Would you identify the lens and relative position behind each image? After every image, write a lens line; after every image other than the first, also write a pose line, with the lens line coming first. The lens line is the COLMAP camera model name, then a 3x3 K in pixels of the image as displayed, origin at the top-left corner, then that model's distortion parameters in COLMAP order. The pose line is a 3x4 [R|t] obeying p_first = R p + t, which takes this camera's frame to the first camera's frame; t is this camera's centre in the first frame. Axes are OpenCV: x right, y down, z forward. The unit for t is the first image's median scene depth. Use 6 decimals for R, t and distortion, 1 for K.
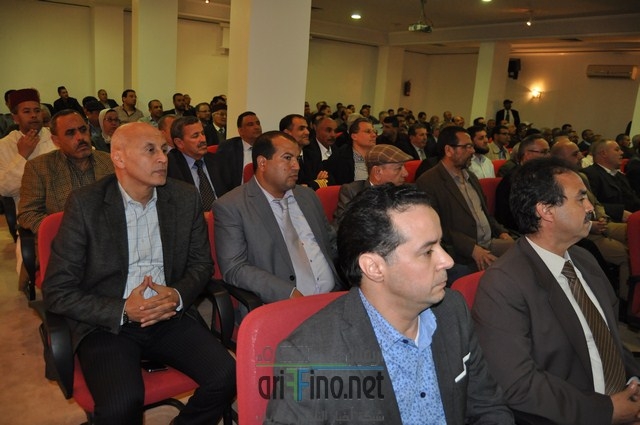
lens RADIAL K [[515.2, 0, 320.0], [0, 515.2, 212.5], [0, 0, 1]] dist [-0.180732, 0.076219]
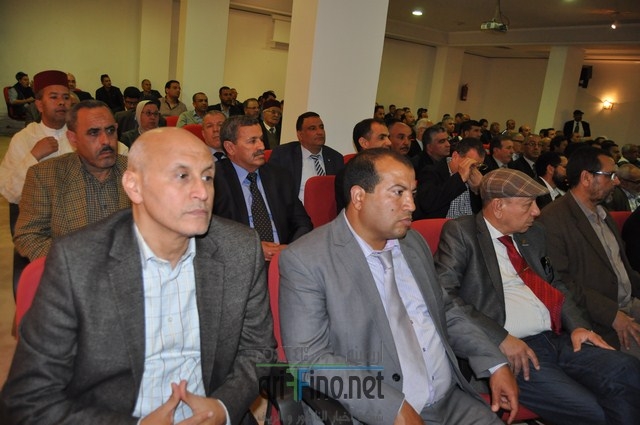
lens RADIAL K [[515.2, 0, 320.0], [0, 515.2, 212.5], [0, 0, 1]] dist [-0.180732, 0.076219]
pose [[0.995783, 0.054234, -0.073997, -0.084229], [-0.054125, 0.998528, 0.003481, -0.057741], [0.074077, 0.000539, 0.997252, 0.259248]]
